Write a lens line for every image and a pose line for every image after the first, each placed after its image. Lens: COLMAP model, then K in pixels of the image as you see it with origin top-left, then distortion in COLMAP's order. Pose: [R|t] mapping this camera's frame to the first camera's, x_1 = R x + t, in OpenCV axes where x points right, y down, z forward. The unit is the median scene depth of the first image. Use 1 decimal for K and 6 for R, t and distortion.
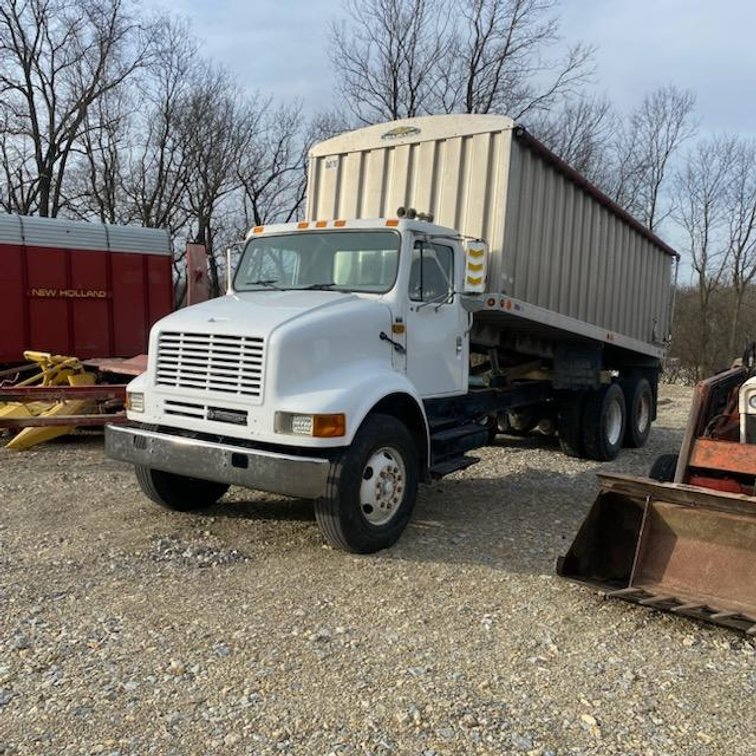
lens RADIAL K [[768.6, 0, 377.5], [0, 768.6, 390.3], [0, 0, 1]] dist [0.017961, 0.000328]
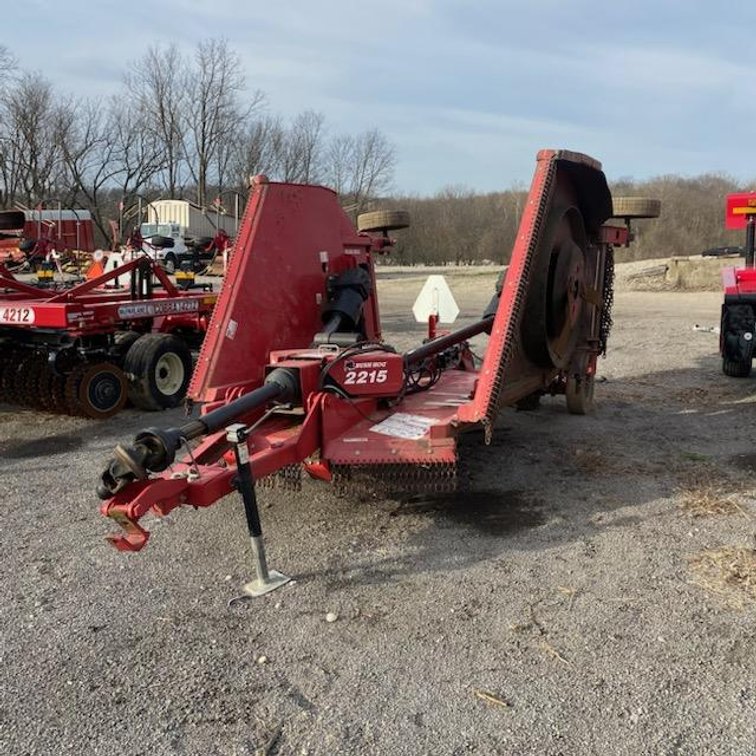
lens RADIAL K [[768.6, 0, 377.5], [0, 768.6, 390.3], [0, 0, 1]] dist [0.017961, 0.000328]
pose [[0.962129, -0.079839, 0.260640, -0.068183], [0.050339, 0.991741, 0.117965, 0.388551], [-0.267905, -0.100377, 0.958202, -4.729603]]
